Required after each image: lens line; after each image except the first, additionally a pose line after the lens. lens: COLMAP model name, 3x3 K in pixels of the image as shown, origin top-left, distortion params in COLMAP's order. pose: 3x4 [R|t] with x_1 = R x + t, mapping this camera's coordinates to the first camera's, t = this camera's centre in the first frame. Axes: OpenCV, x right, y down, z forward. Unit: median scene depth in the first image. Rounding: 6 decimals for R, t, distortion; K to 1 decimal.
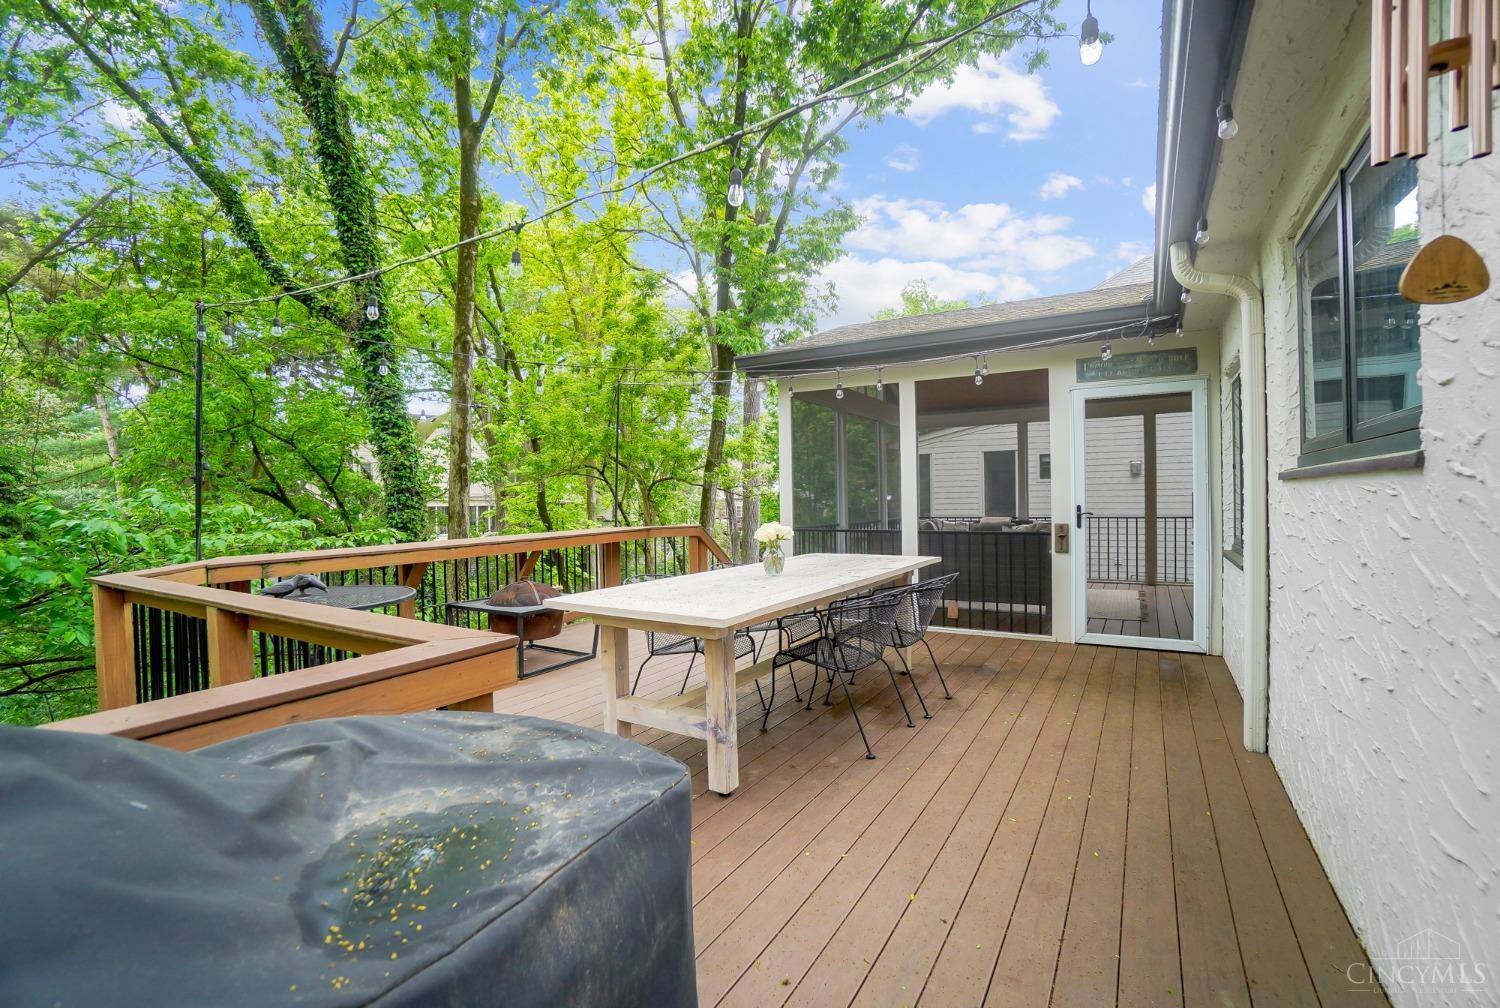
lens RADIAL K [[644.3, 0, 752.8], [0, 644.3, 505.8], [0, 0, 1]] dist [-0.008665, 0.002162]
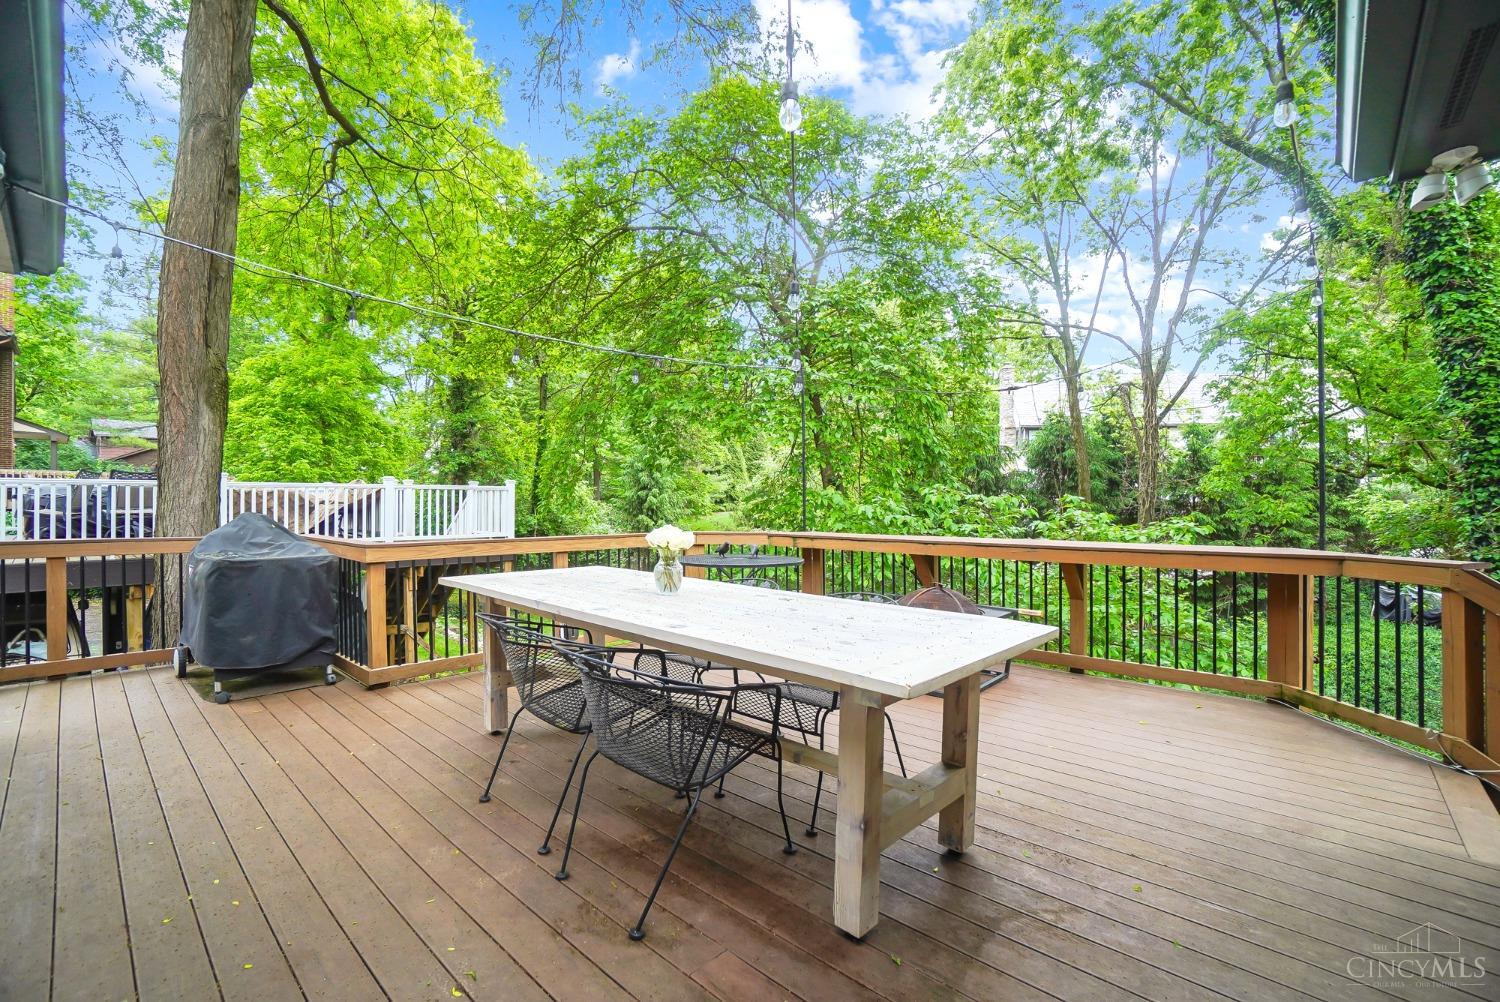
lens RADIAL K [[644.3, 0, 751.2], [0, 644.3, 504.1], [0, 0, 1]] dist [-0.008665, 0.002162]
pose [[-0.199729, 0.013950, -0.979752, 0.854948], [-0.006489, 0.999858, 0.015559, -0.020545], [0.979830, 0.009465, -0.199610, 1.362232]]
